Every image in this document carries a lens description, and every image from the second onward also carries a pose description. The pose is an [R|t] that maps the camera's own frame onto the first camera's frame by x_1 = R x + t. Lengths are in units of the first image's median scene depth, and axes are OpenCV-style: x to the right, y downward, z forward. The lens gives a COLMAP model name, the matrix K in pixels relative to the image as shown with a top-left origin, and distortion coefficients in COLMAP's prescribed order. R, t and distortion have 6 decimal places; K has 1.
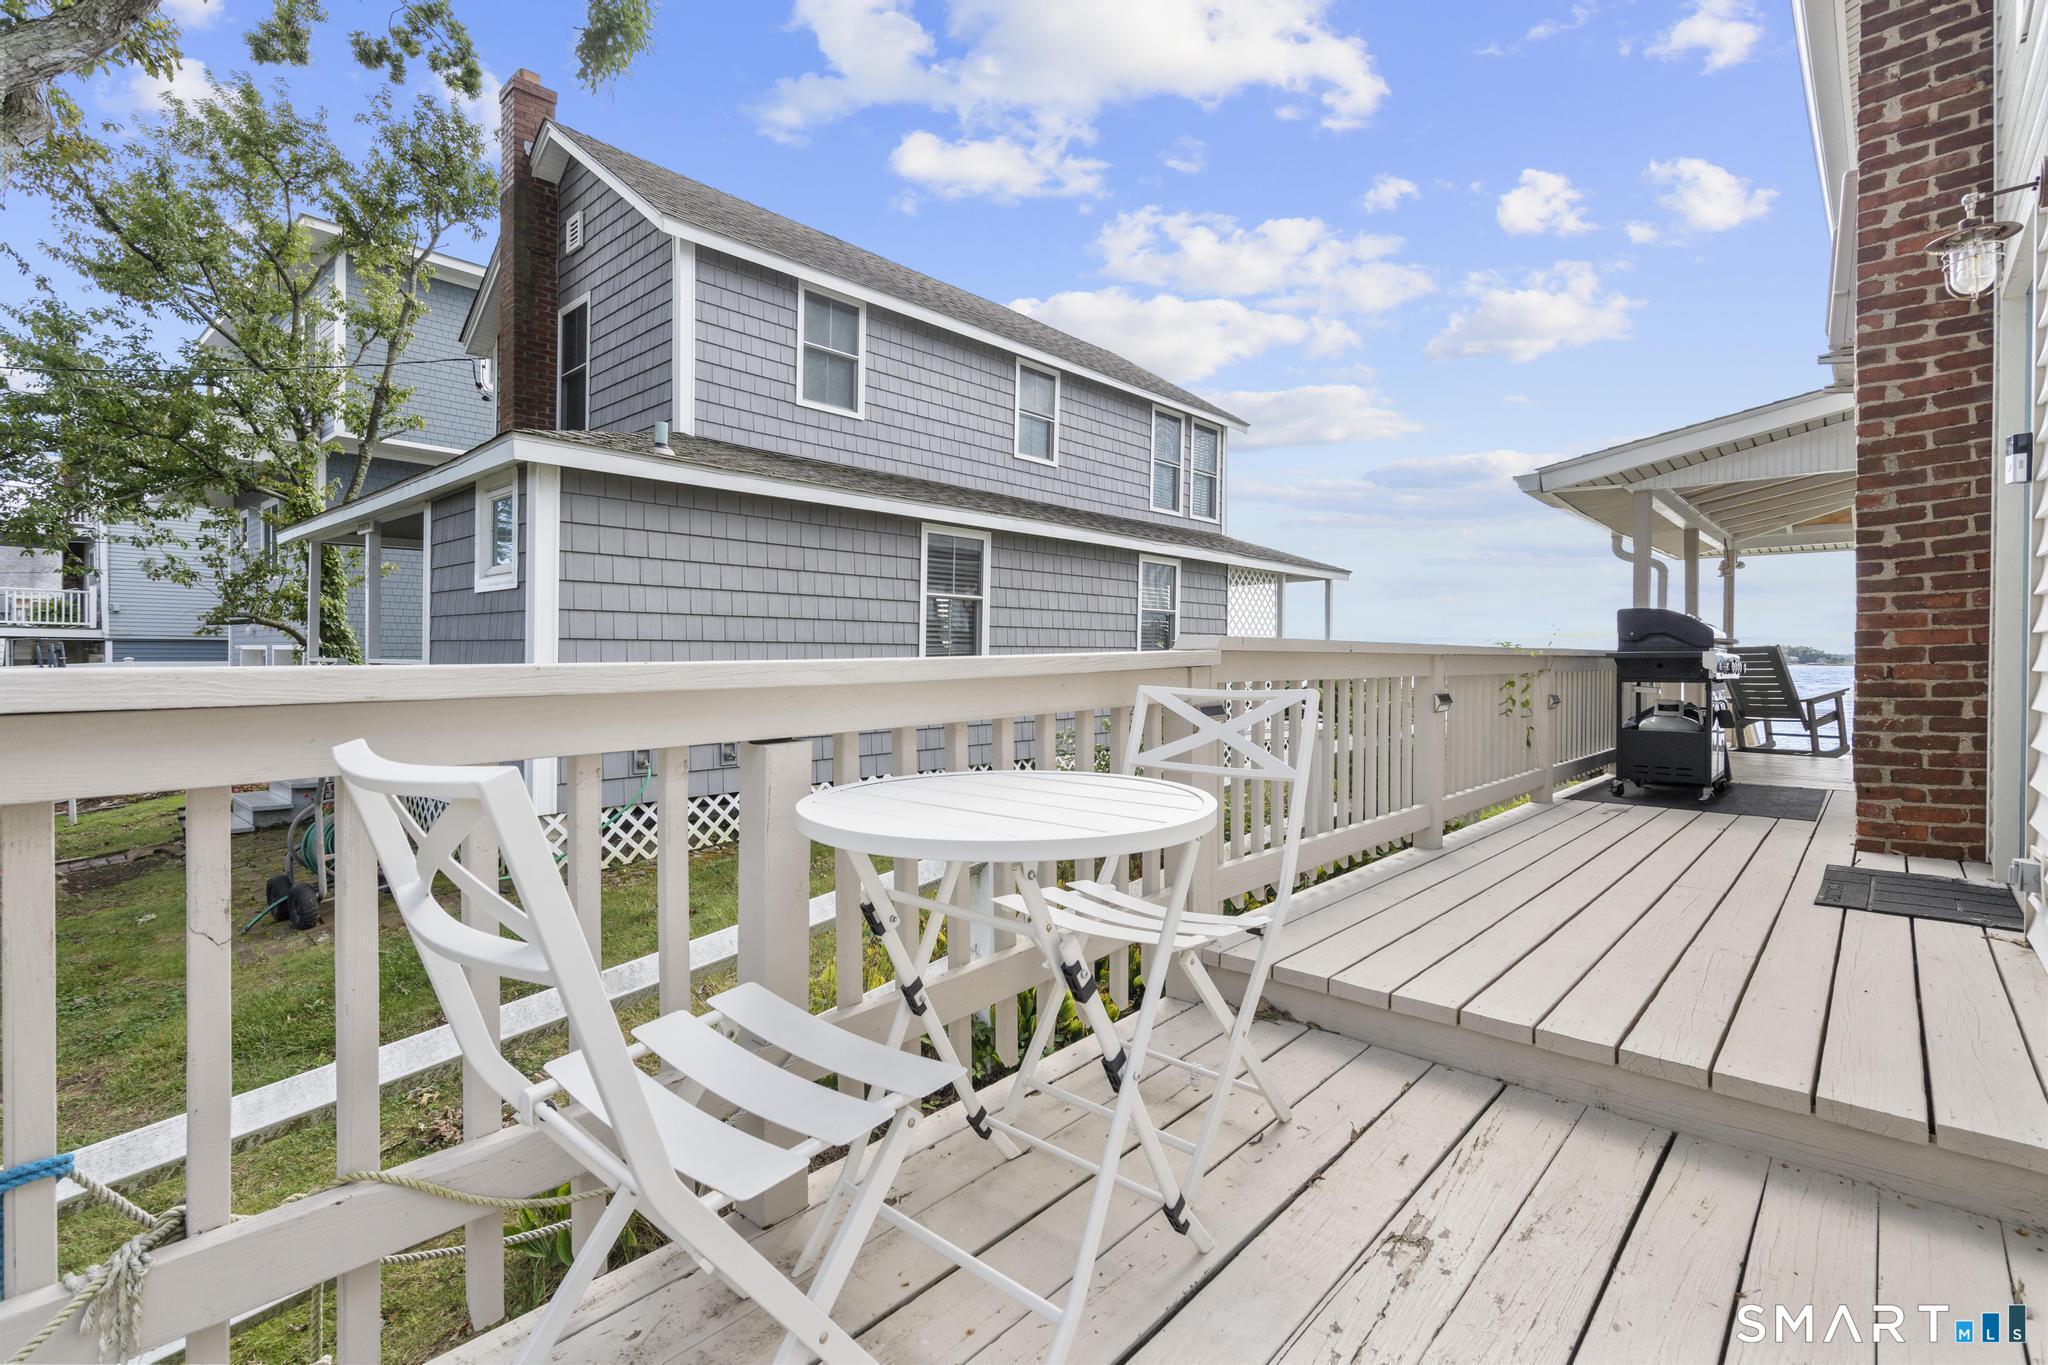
lens RADIAL K [[944.5, 0, 1002.1], [0, 944.5, 659.6], [0, 0, 1]] dist [0.000592, 0.000235]
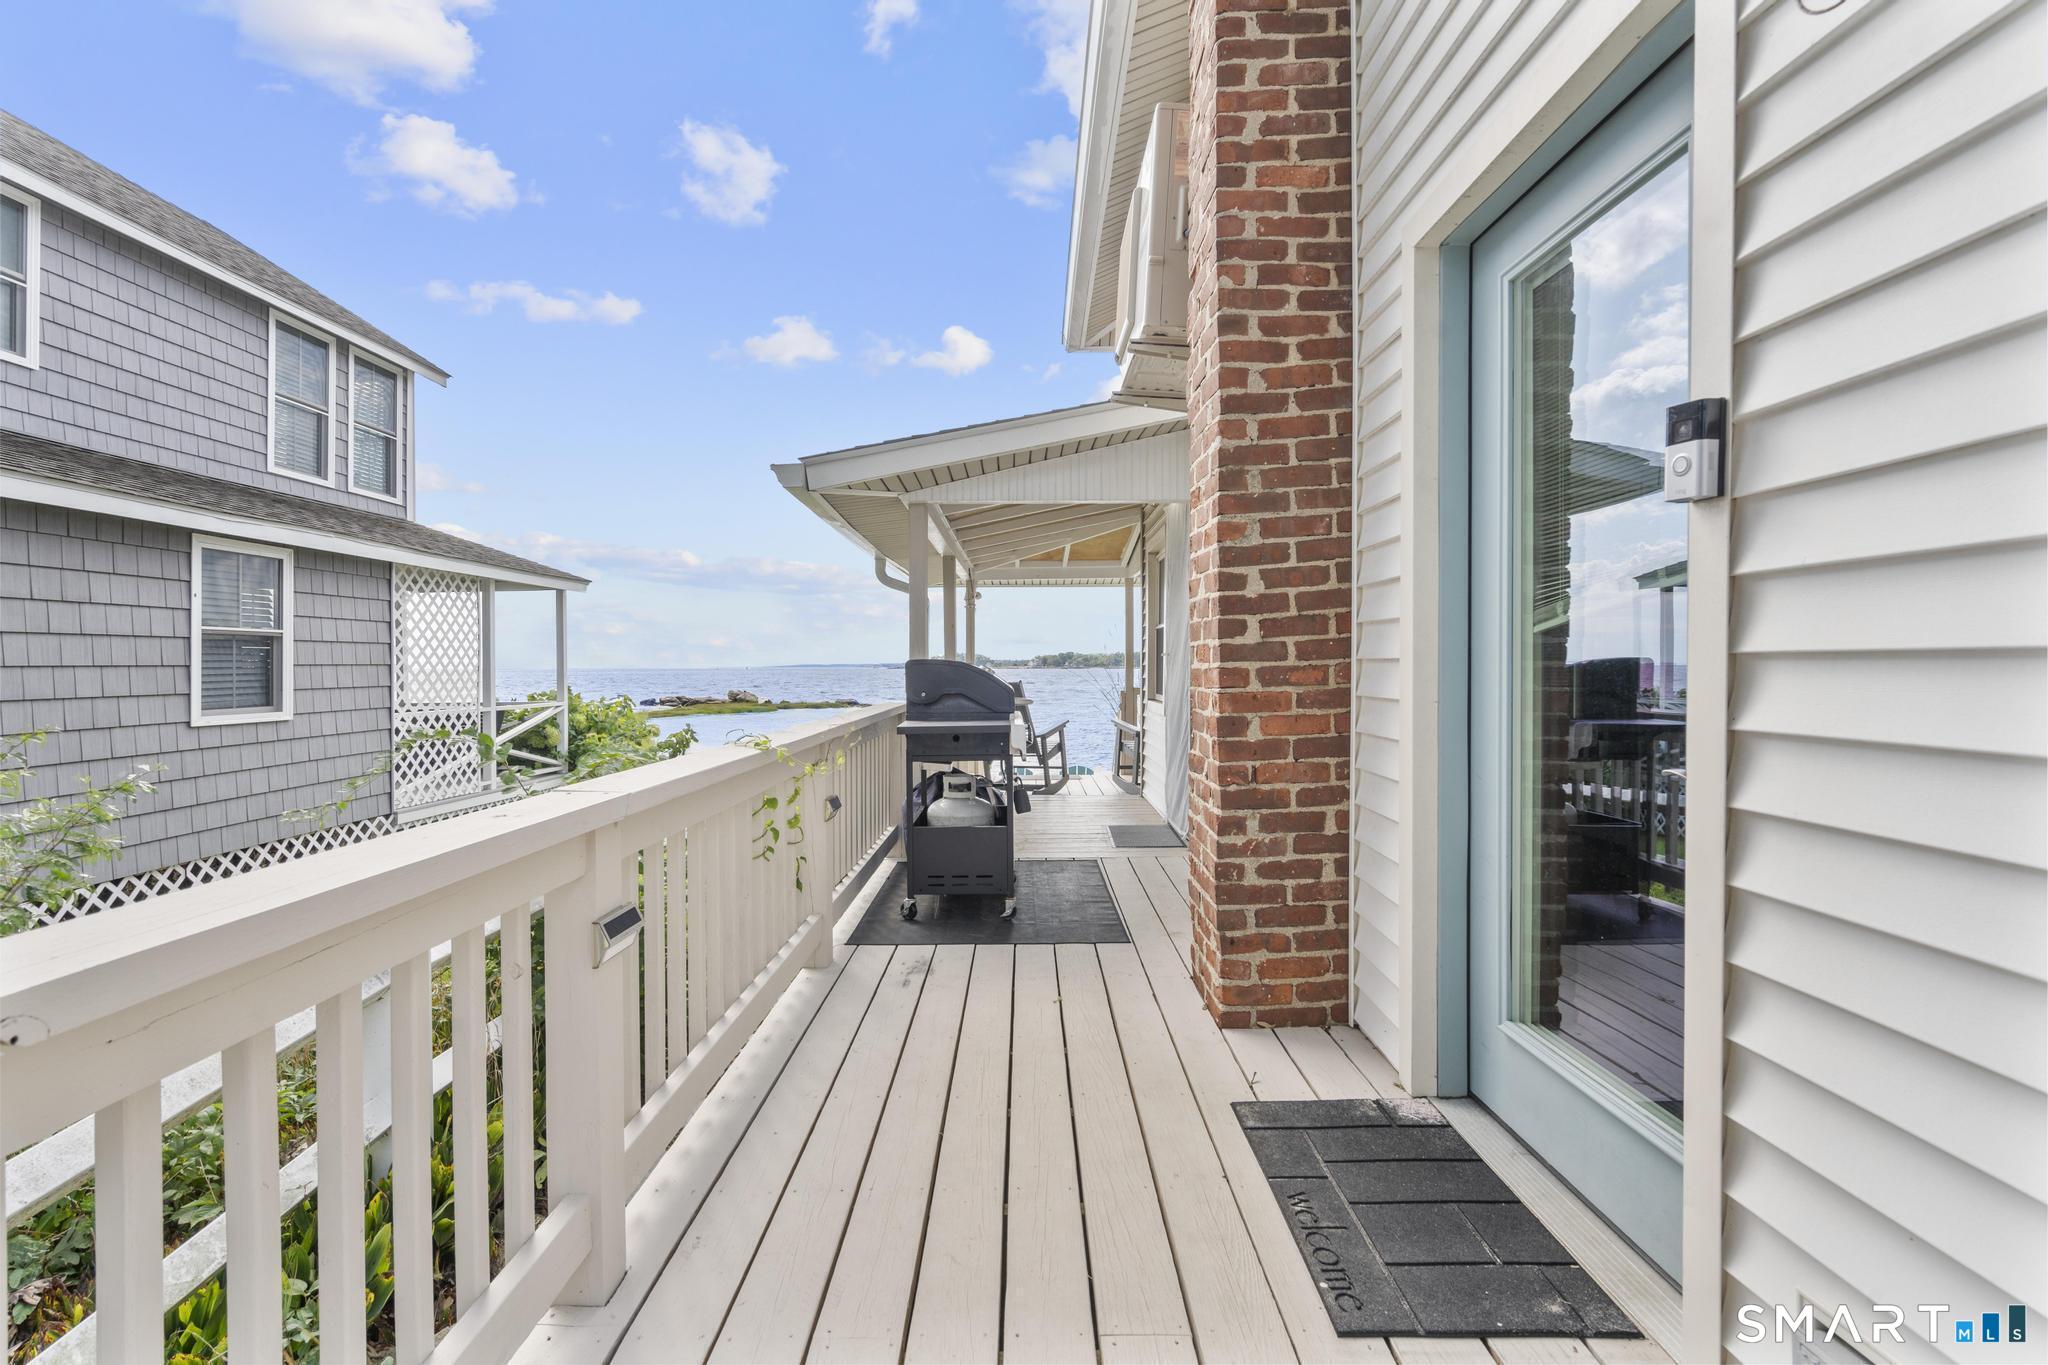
lens RADIAL K [[934.4, 0, 1014.4], [0, 934.4, 676.2], [0, 0, 1]] dist [-0.001206, 0.000510]
pose [[0.734644, -0.017501, 0.678227, 0.328029], [0.009876, 0.999837, 0.015103, -0.072299], [-0.678381, -0.004398, 0.734698, 0.601354]]
